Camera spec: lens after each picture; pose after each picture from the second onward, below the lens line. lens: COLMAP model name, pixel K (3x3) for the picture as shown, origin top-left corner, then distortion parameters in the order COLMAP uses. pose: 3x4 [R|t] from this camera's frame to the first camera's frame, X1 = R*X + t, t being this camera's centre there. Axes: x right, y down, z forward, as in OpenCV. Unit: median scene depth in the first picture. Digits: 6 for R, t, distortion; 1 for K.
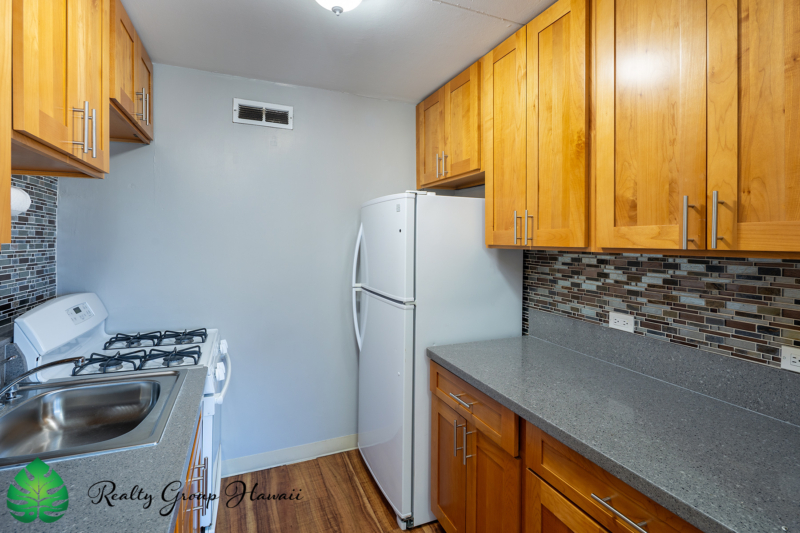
lens RADIAL K [[384.1, 0, 401.4], [0, 384.1, 244.2], [0, 0, 1]] dist [0.003683, -0.003343]
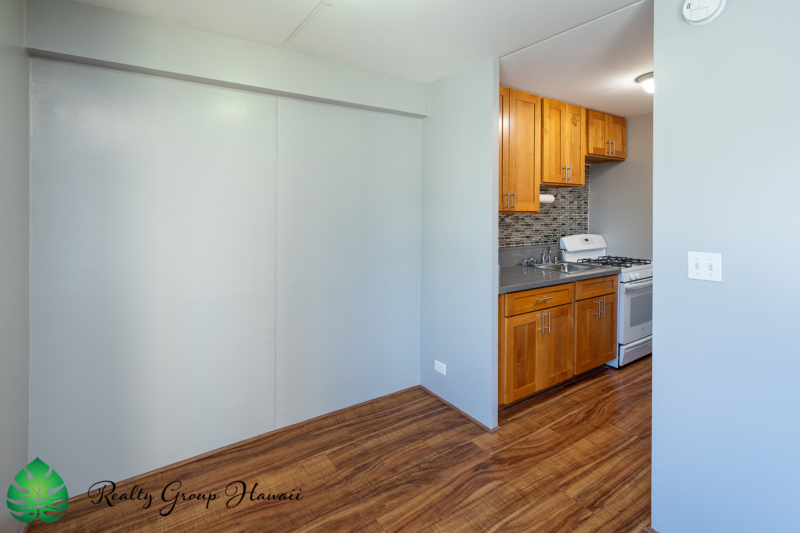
lens RADIAL K [[384.1, 0, 403.4], [0, 384.1, 209.8], [0, 0, 1]] dist [0.003683, -0.003343]
pose [[0.189113, -0.008026, -0.981923, 1.125778], [-0.007045, 0.999930, -0.009530, 0.013953], [0.981930, 0.008720, 0.189043, -0.494908]]
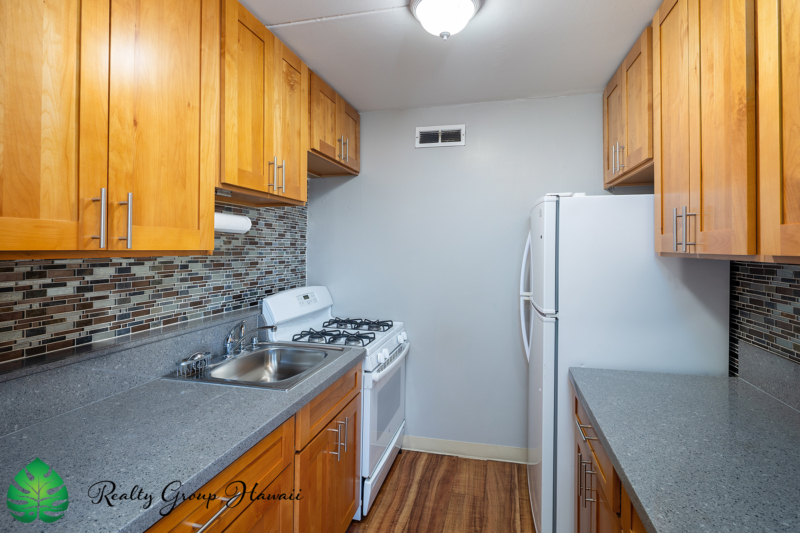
lens RADIAL K [[384.1, 0, 410.2], [0, 384.1, 246.2], [0, 0, 1]] dist [0.003683, -0.003343]
pose [[0.807891, -0.008753, -0.589266, 0.287641], [-0.000801, 0.999872, -0.015951, 0.002640], [0.589331, 0.013359, 0.807781, 0.054457]]
